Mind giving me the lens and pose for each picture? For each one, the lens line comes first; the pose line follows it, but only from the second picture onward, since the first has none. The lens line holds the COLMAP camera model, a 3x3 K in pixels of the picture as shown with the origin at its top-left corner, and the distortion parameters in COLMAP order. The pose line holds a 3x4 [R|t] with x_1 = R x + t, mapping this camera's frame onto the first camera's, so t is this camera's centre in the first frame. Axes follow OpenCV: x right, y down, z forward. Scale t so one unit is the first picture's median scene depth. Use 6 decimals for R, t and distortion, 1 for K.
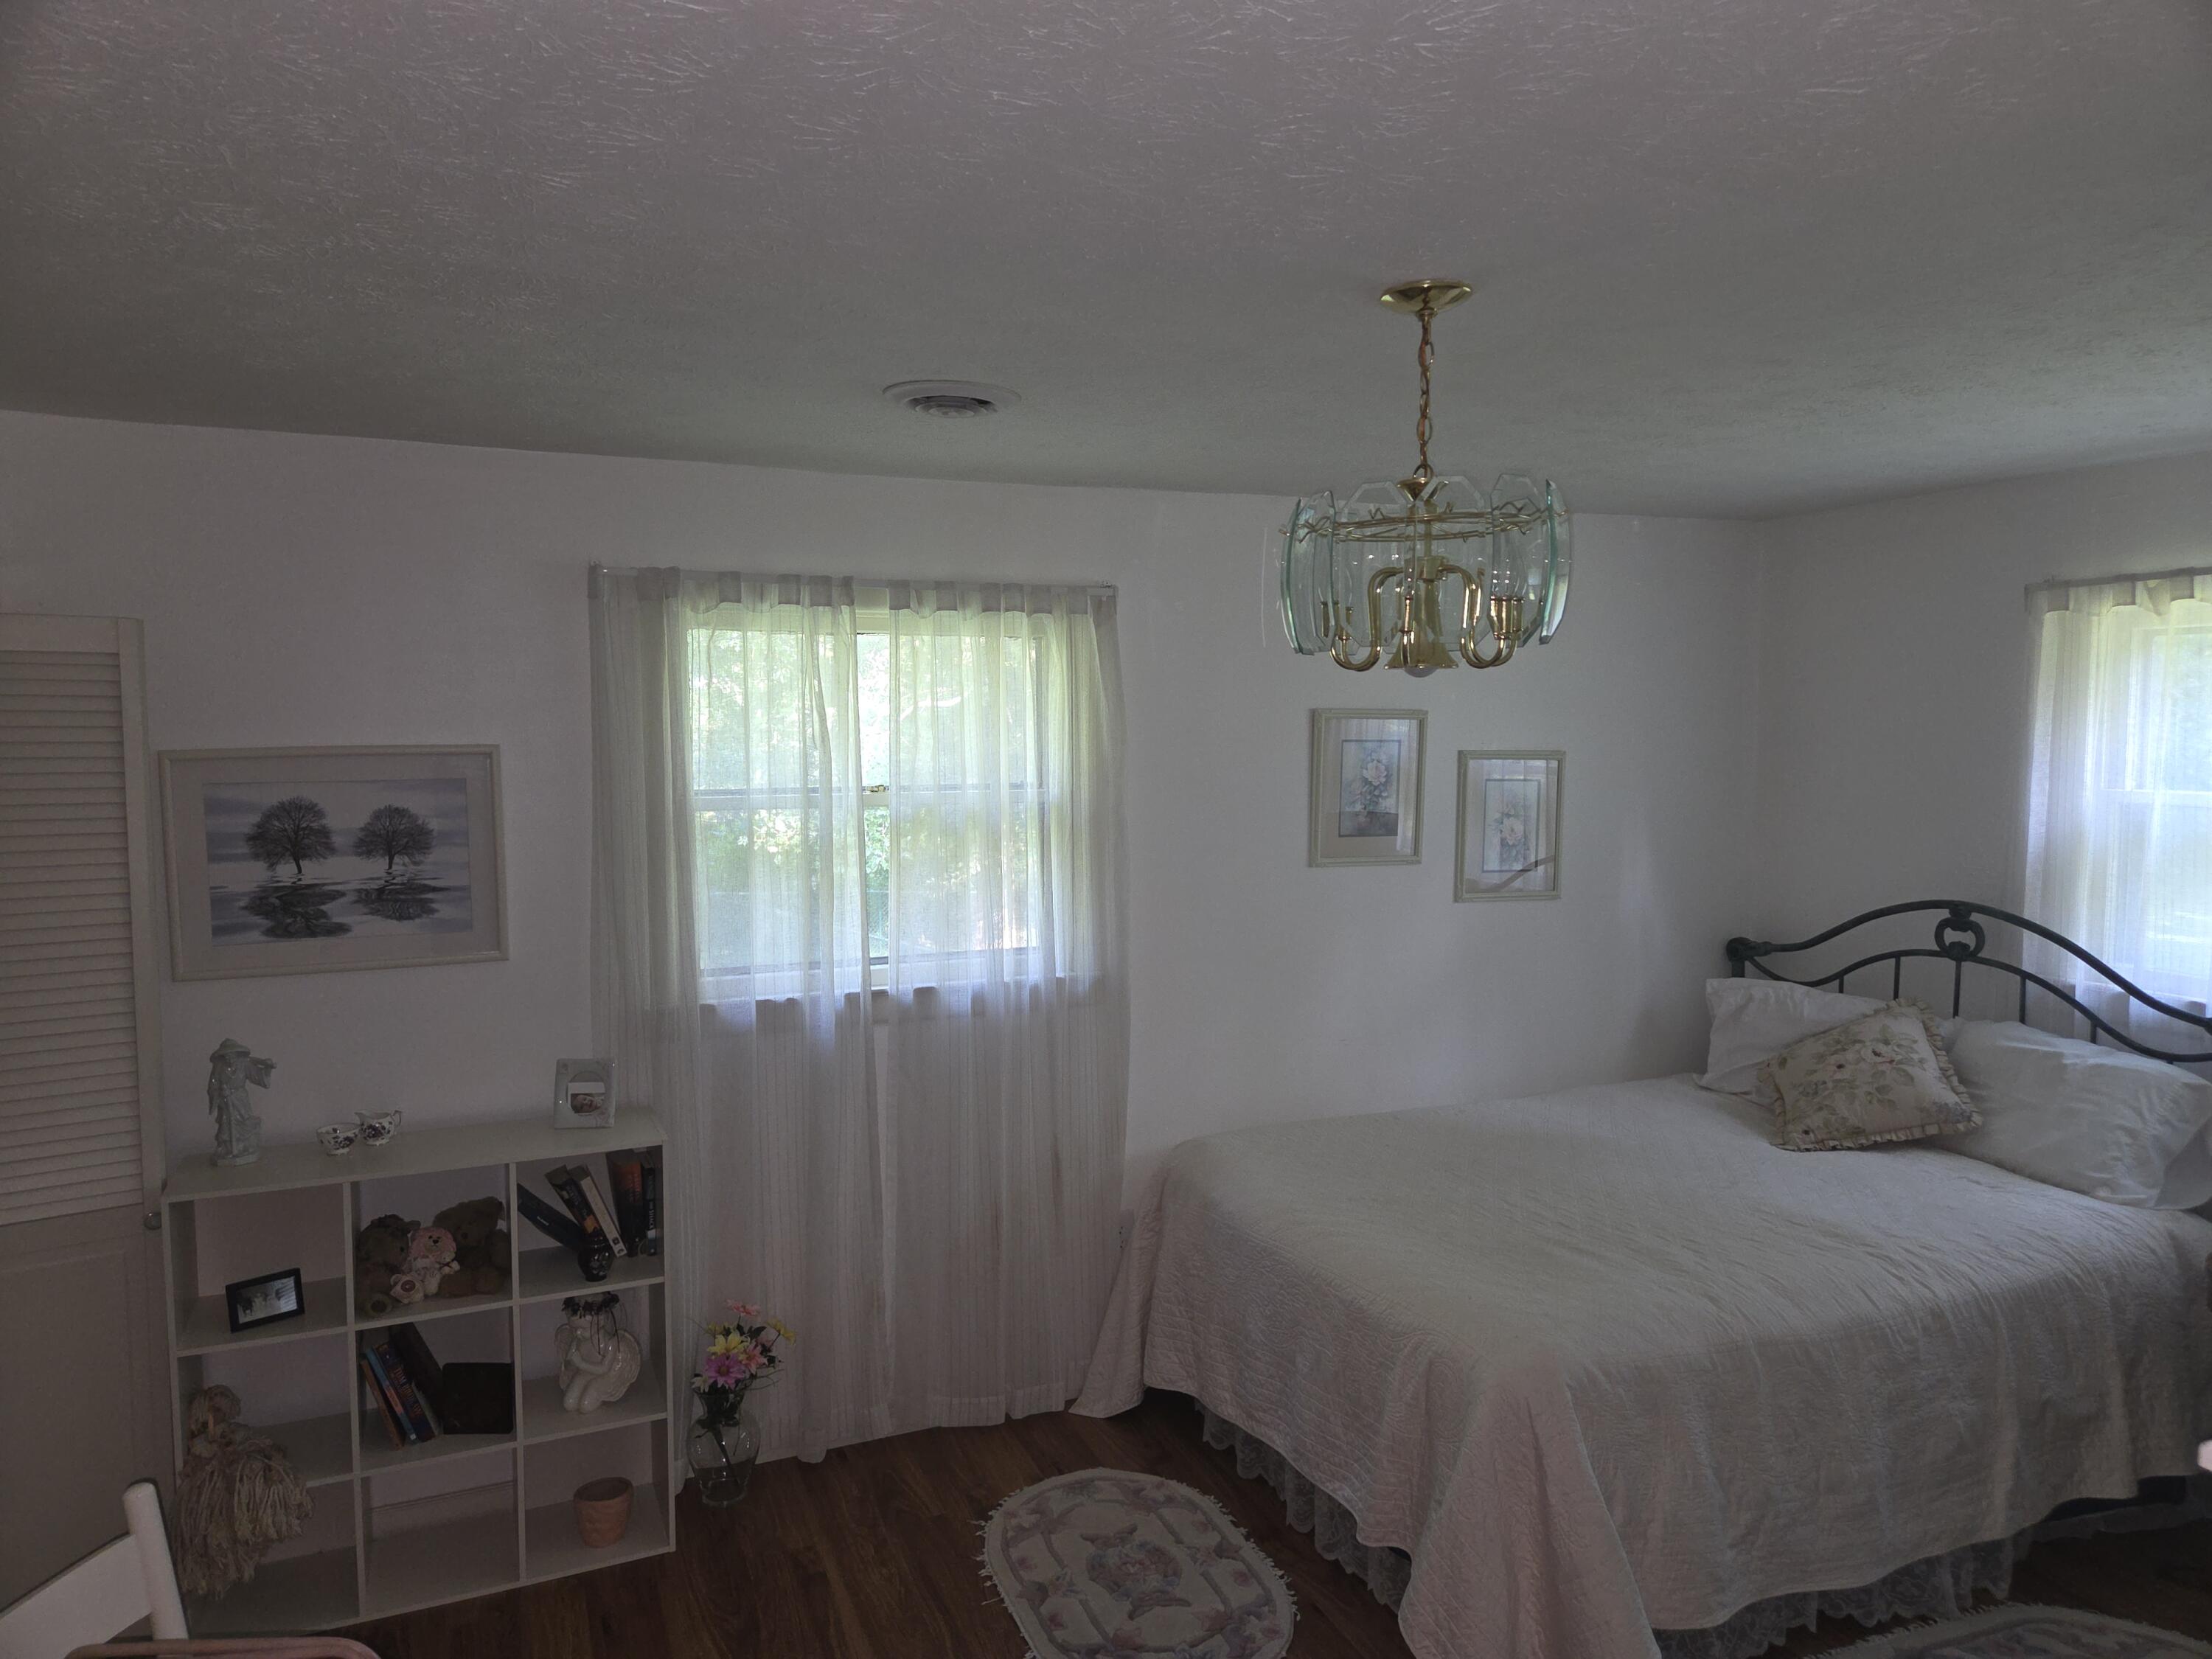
lens RADIAL K [[1479.7, 0, 1110.3], [0, 1479.7, 834.0], [0, 0, 1]] dist [0.081788, -0.084710]
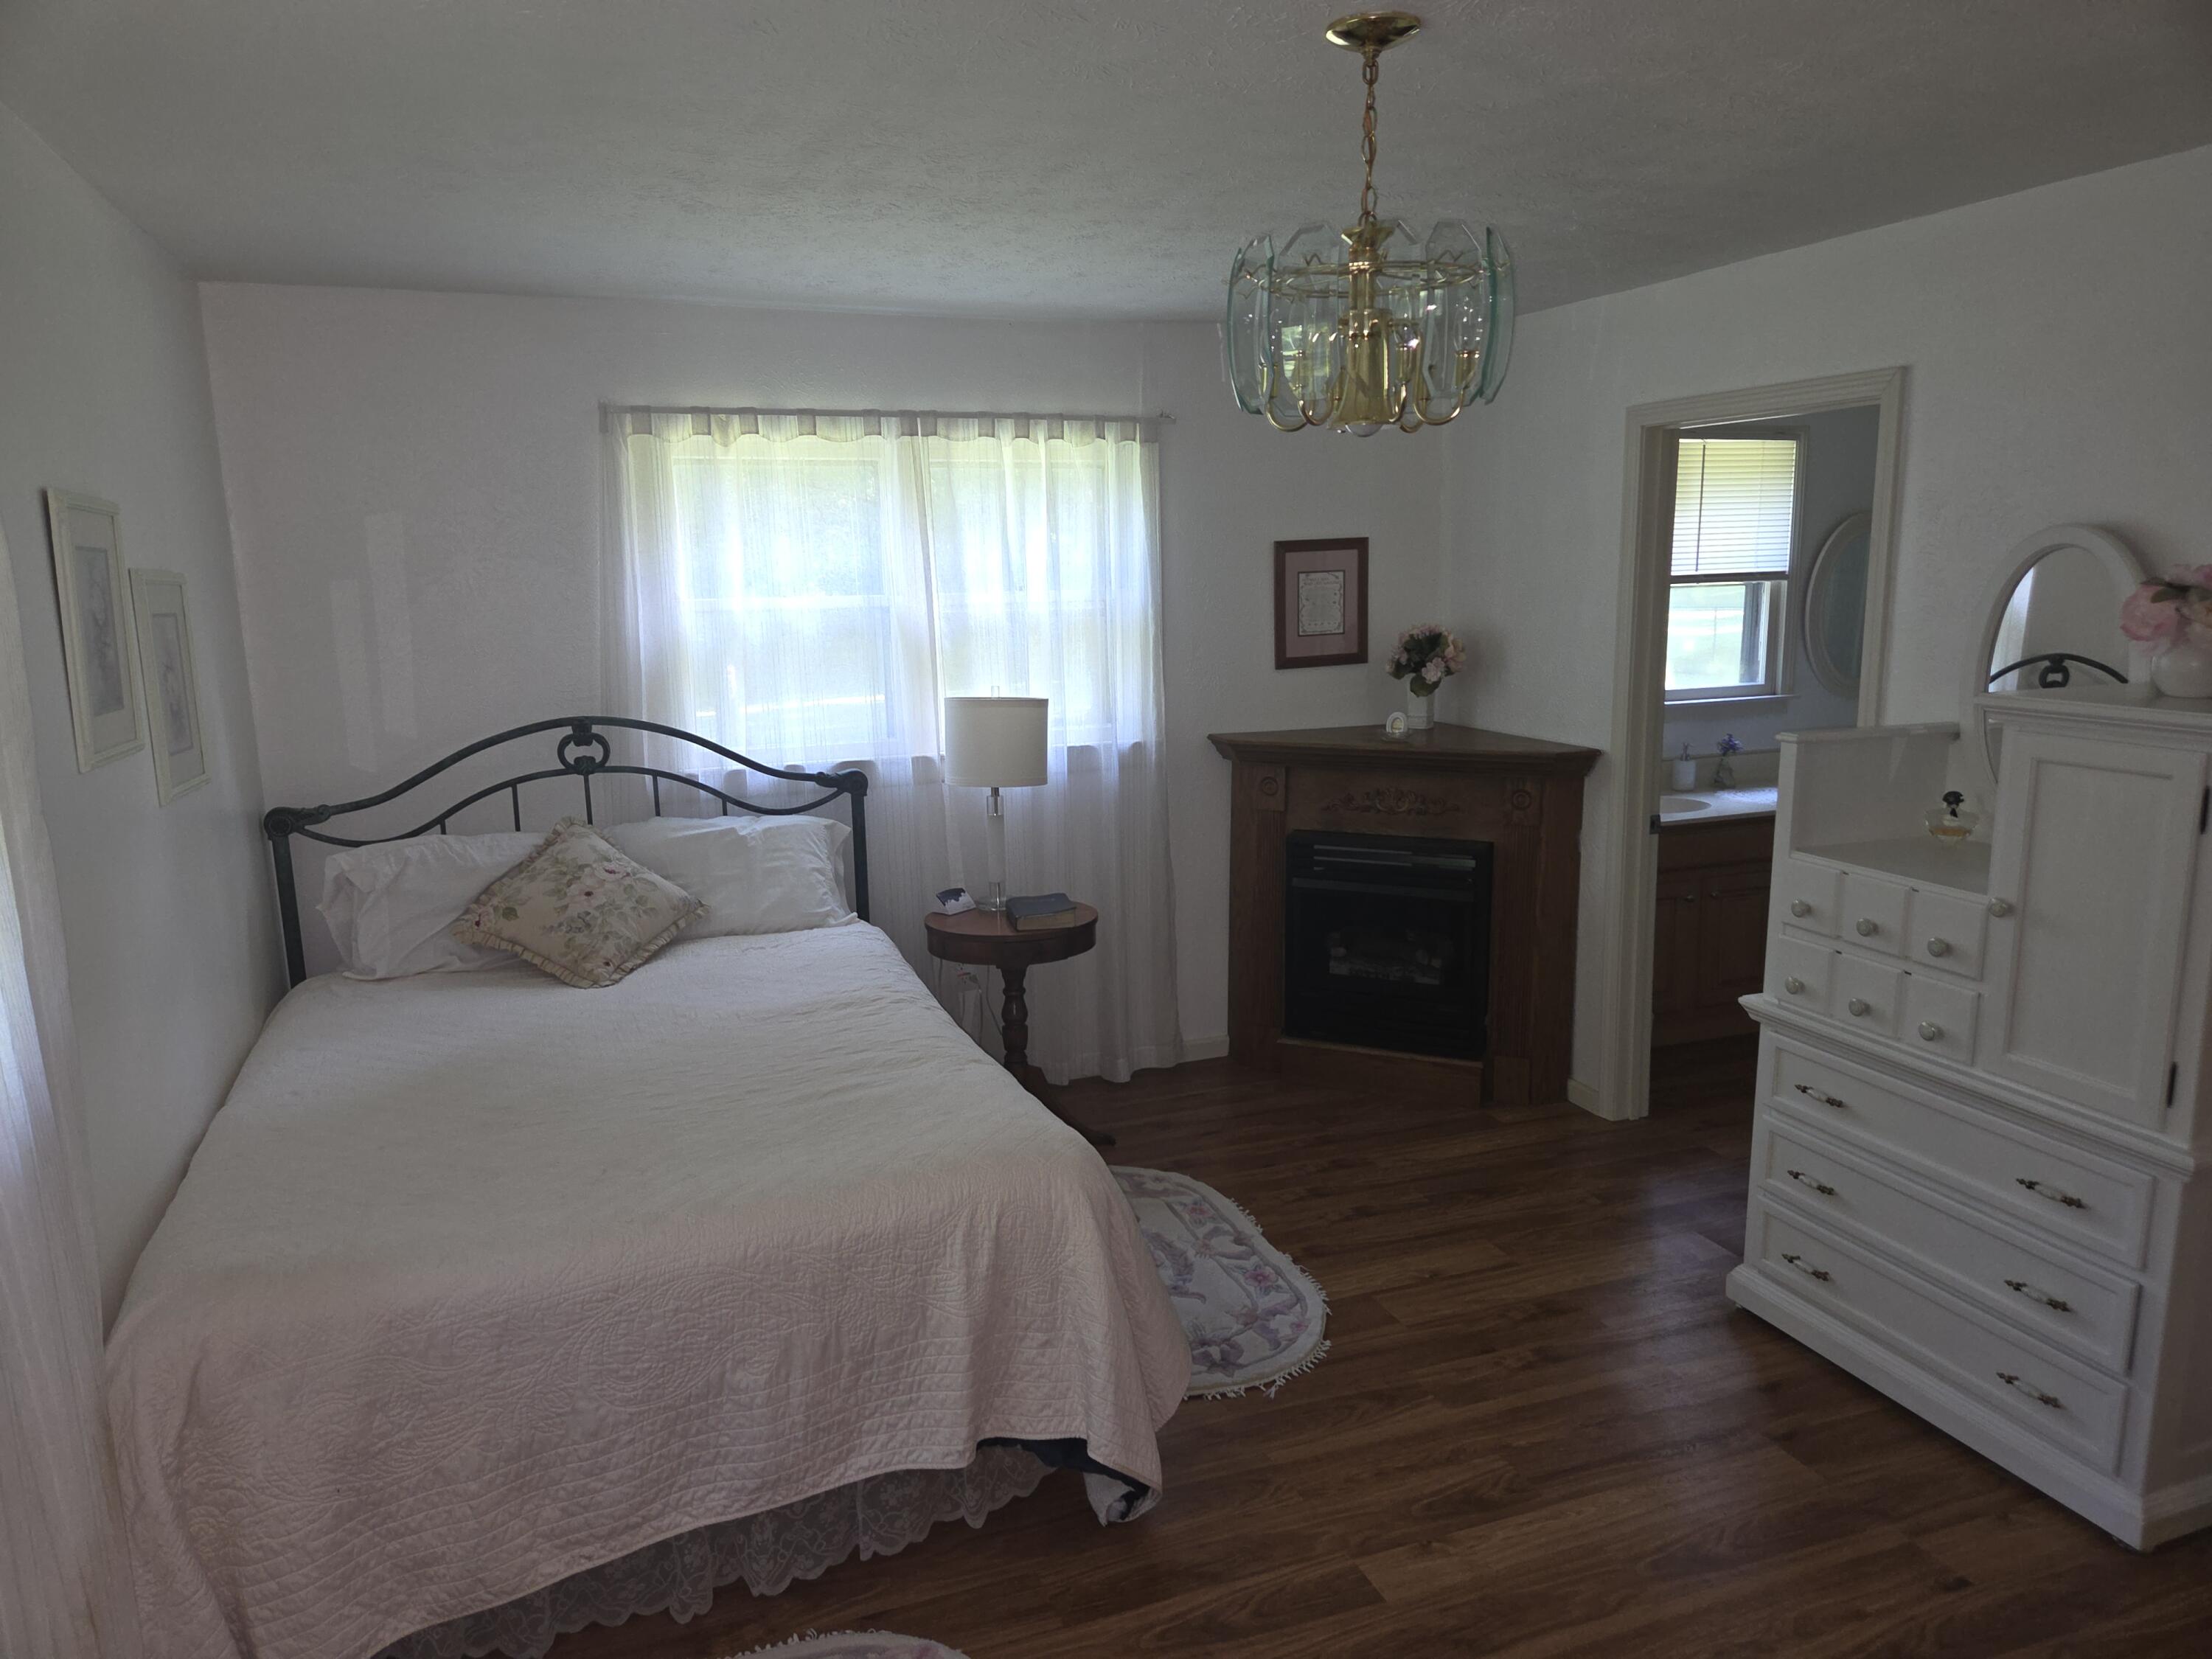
lens RADIAL K [[1479.7, 0, 1110.3], [0, 1479.7, 834.0], [0, 0, 1]] dist [0.081788, -0.084710]
pose [[0.009049, -0.173220, 0.984842, -0.468066], [0.094442, 0.980628, 0.171611, -0.018049], [-0.995489, 0.091457, 0.025233, 0.648852]]
